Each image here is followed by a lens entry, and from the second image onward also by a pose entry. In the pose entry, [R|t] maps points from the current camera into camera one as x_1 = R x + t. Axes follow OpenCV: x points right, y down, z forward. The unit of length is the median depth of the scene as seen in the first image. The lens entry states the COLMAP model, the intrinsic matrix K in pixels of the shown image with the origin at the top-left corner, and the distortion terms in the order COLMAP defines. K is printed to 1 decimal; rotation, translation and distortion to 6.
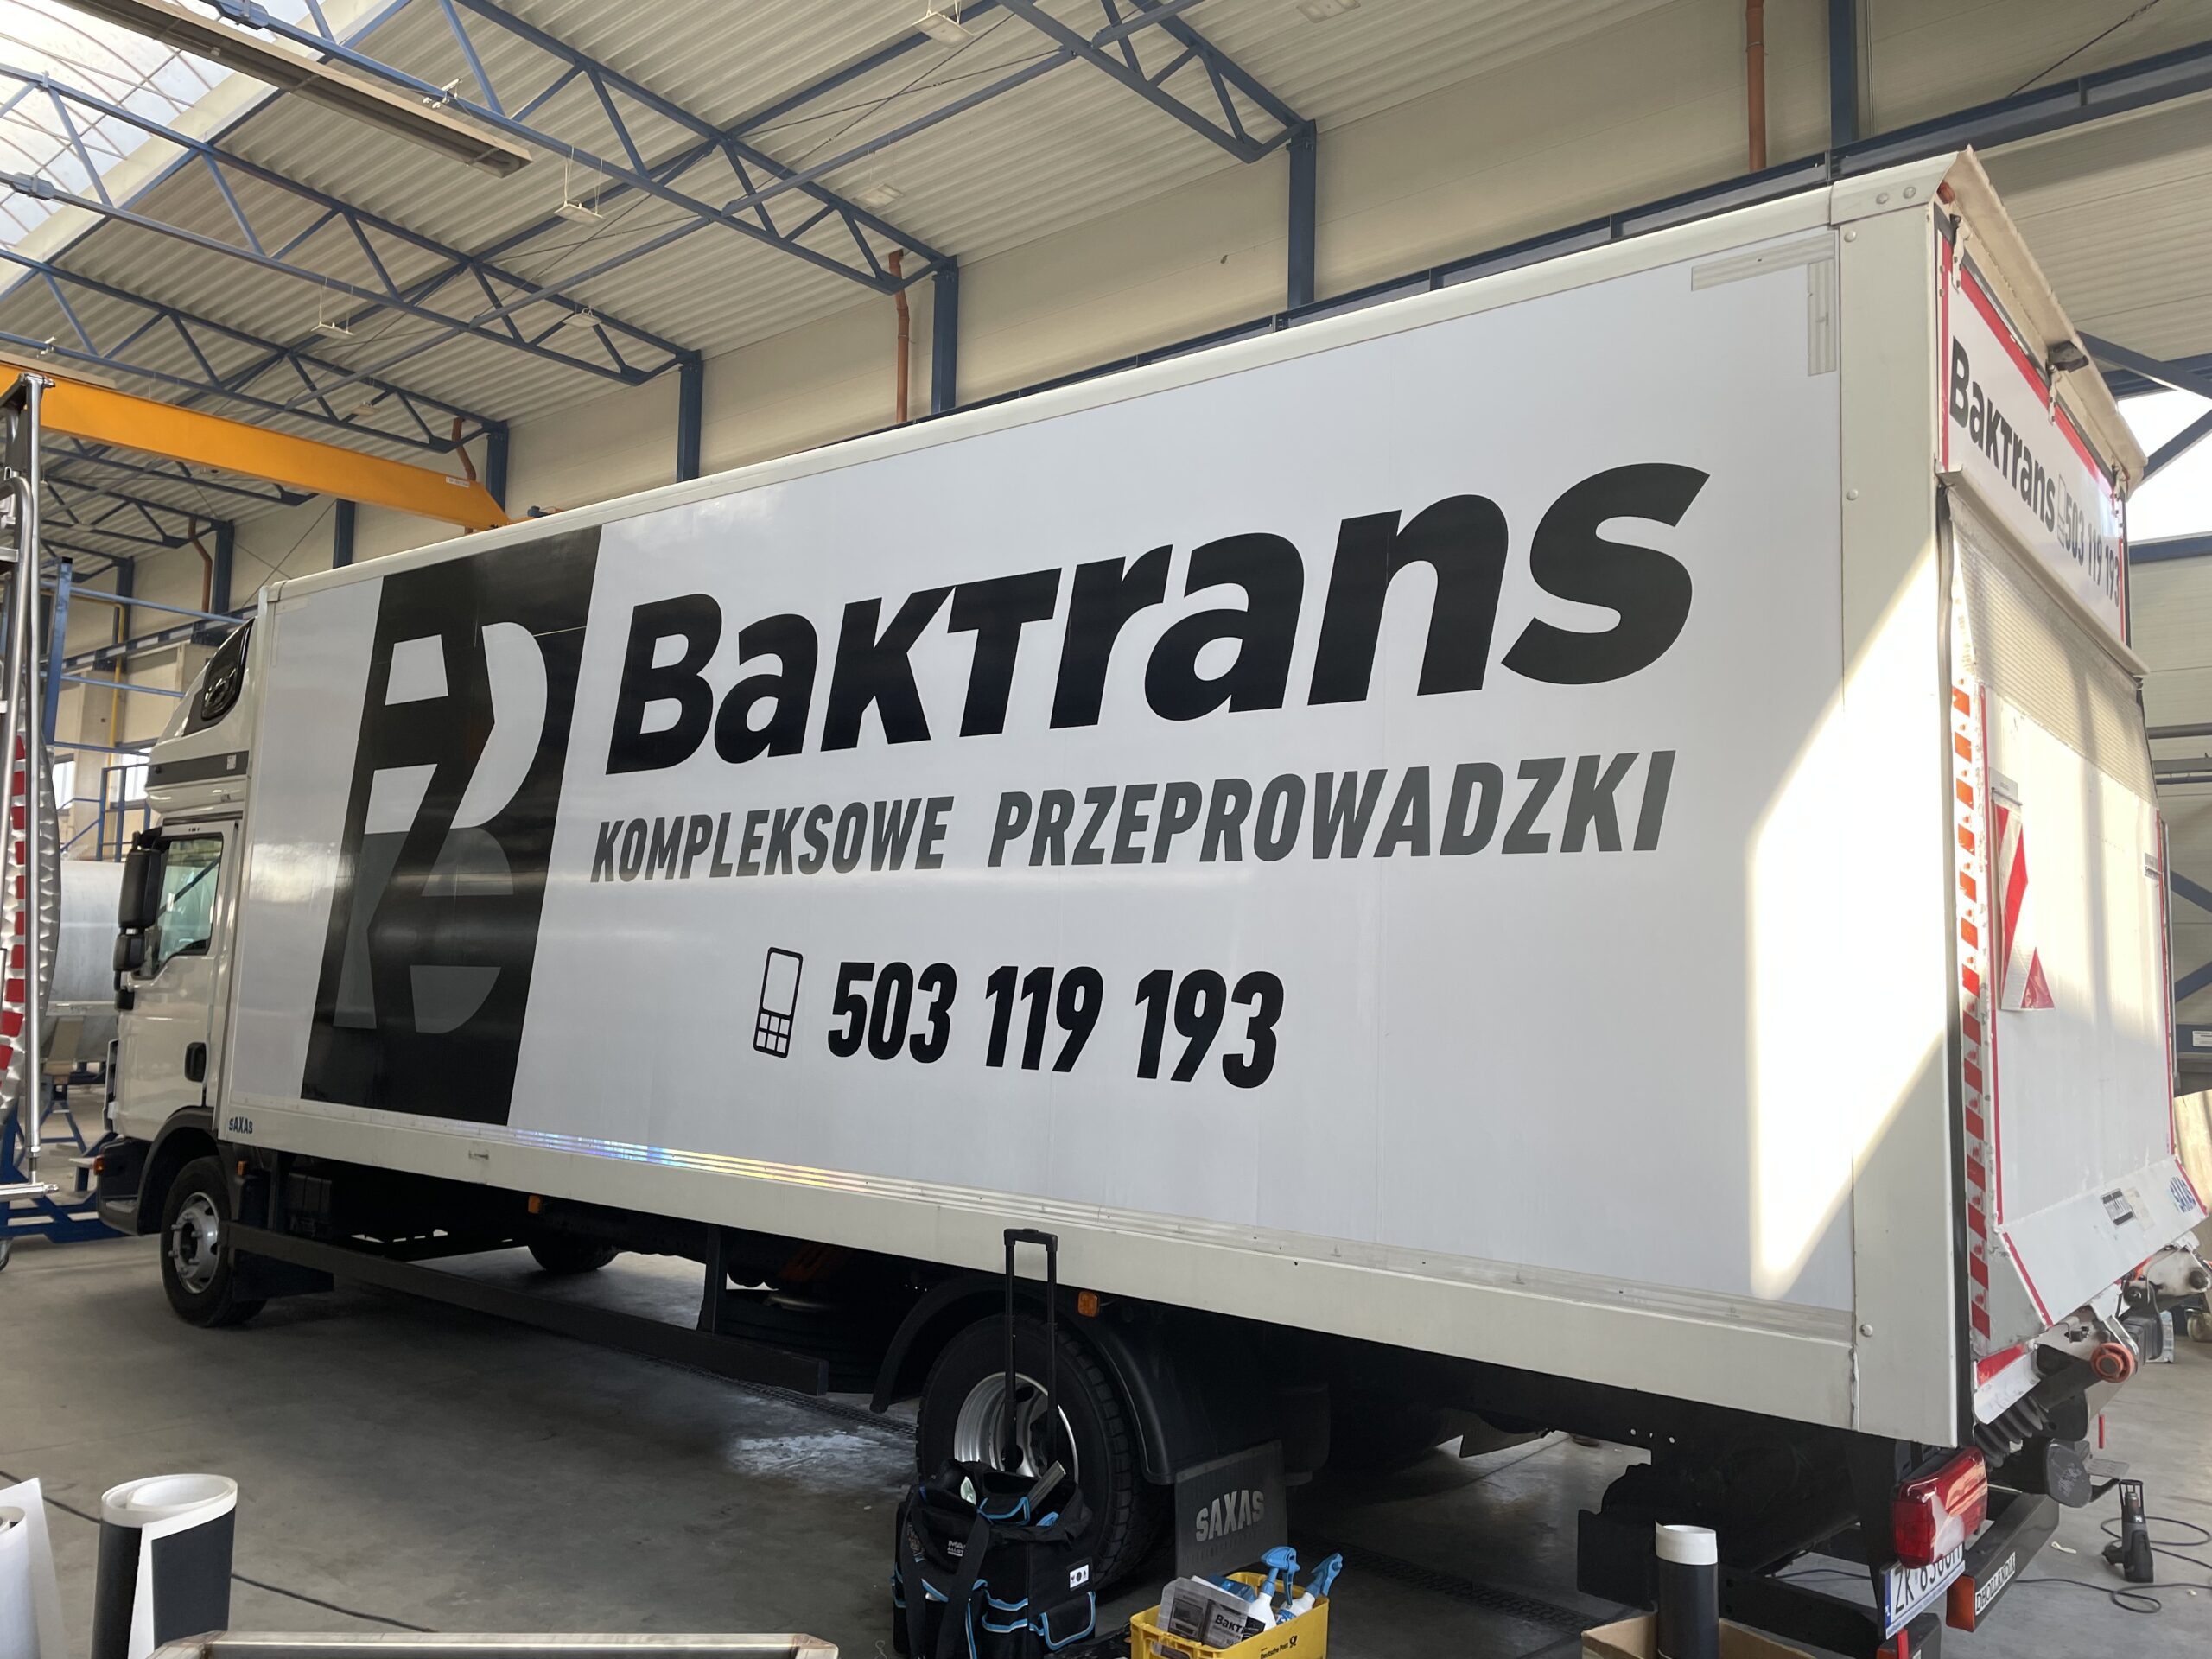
lens RADIAL K [[1619.3, 0, 1106.4], [0, 1619.3, 707.0], [0, 0, 1]] dist [0.052170, -0.184609]
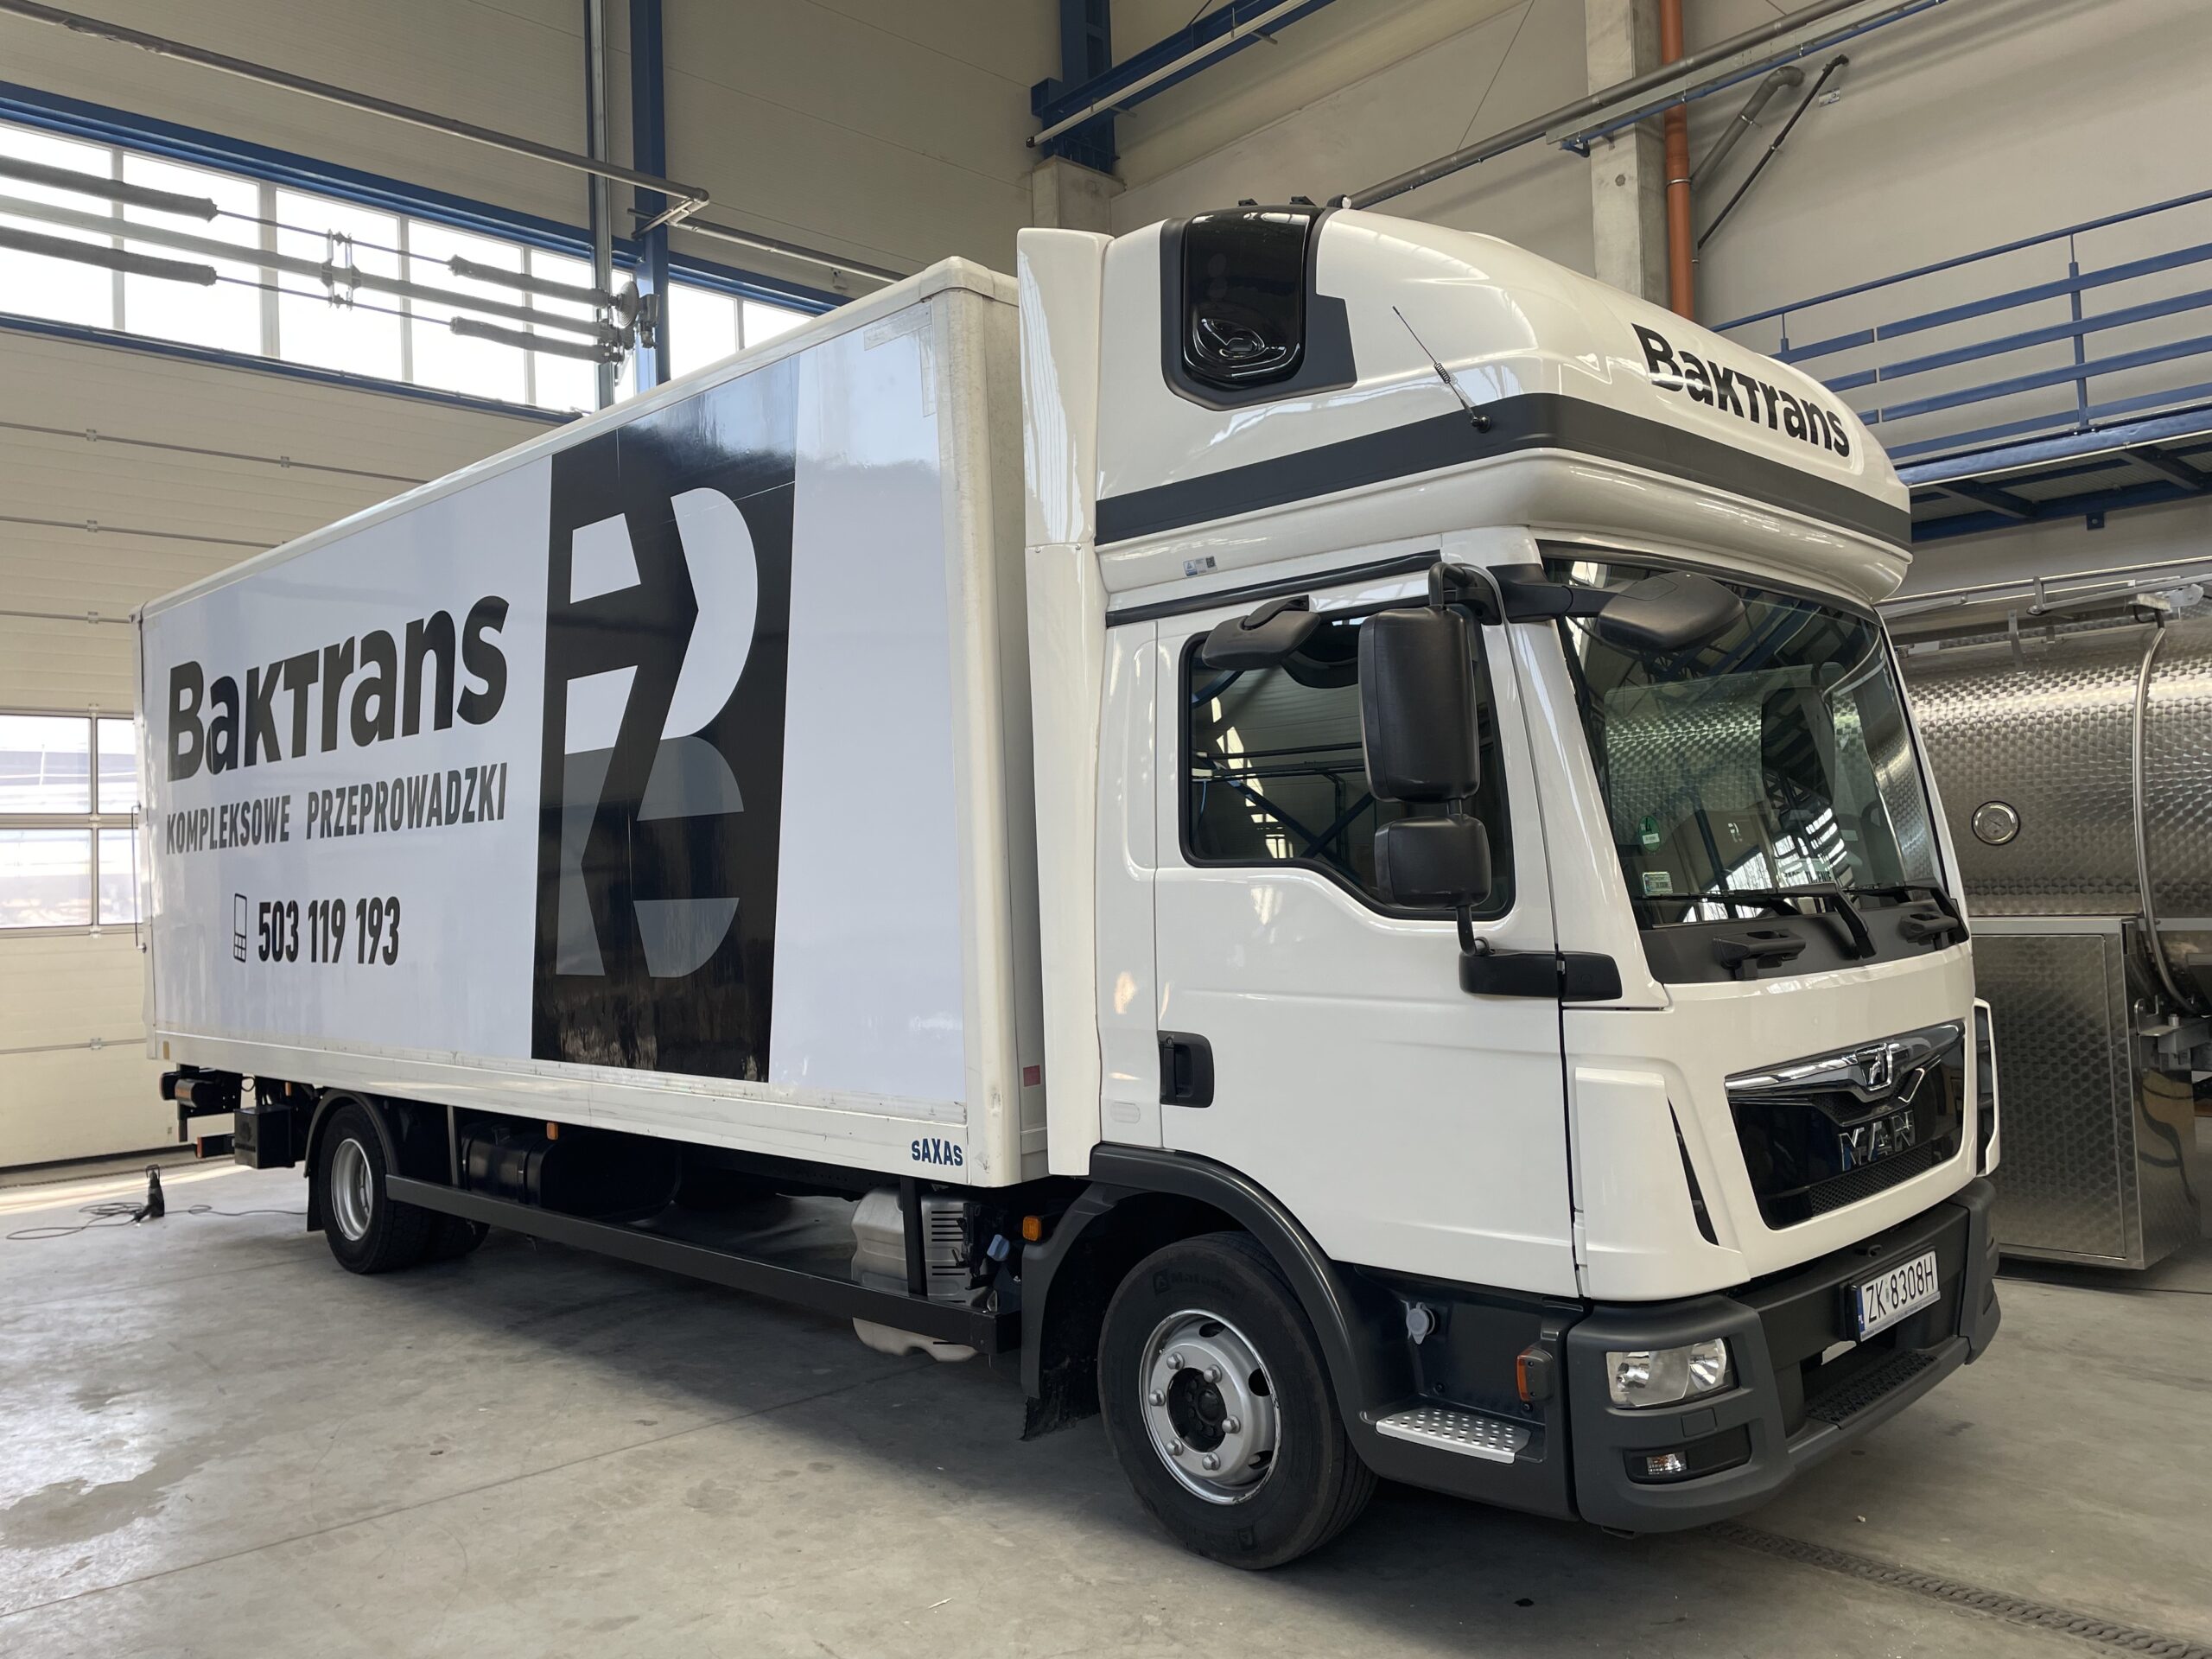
lens RADIAL K [[1657.6, 0, 1104.1], [0, 1657.6, 814.6], [0, 0, 1]] dist [0.090132, -0.105816]
pose [[0.993403, -0.037682, -0.108310, 0.896347], [0.048119, 0.994273, 0.095424, -0.044722], [0.104094, -0.100006, 0.989527, -0.550690]]
